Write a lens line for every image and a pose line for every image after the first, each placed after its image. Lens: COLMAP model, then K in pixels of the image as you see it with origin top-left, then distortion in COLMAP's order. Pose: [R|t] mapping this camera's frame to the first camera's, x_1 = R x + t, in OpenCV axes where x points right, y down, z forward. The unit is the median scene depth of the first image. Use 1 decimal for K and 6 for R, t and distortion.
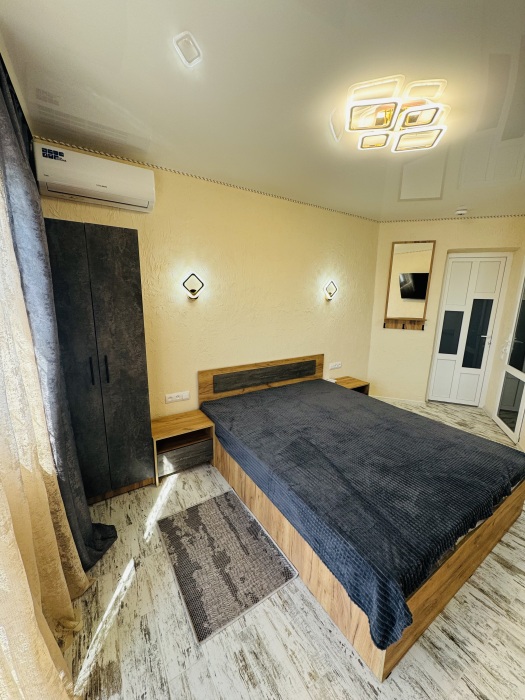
lens RADIAL K [[278.5, 0, 263.4], [0, 278.5, 349.6], [0, 0, 1]] dist [-0.000186, 0.000377]
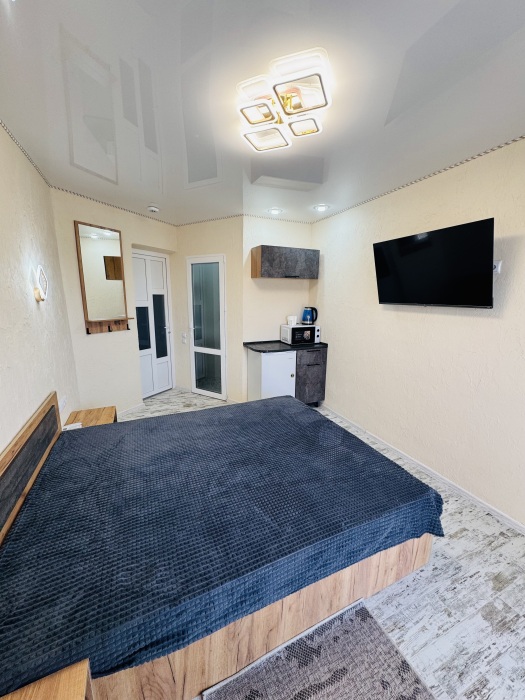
lens RADIAL K [[278.5, 0, 263.4], [0, 278.5, 349.6], [0, 0, 1]] dist [-0.000186, 0.000377]
pose [[0.143494, -0.208898, 0.967353, -0.389600], [0.188752, 0.965302, 0.180456, -0.131825], [-0.971485, 0.156696, 0.177945, 0.628284]]
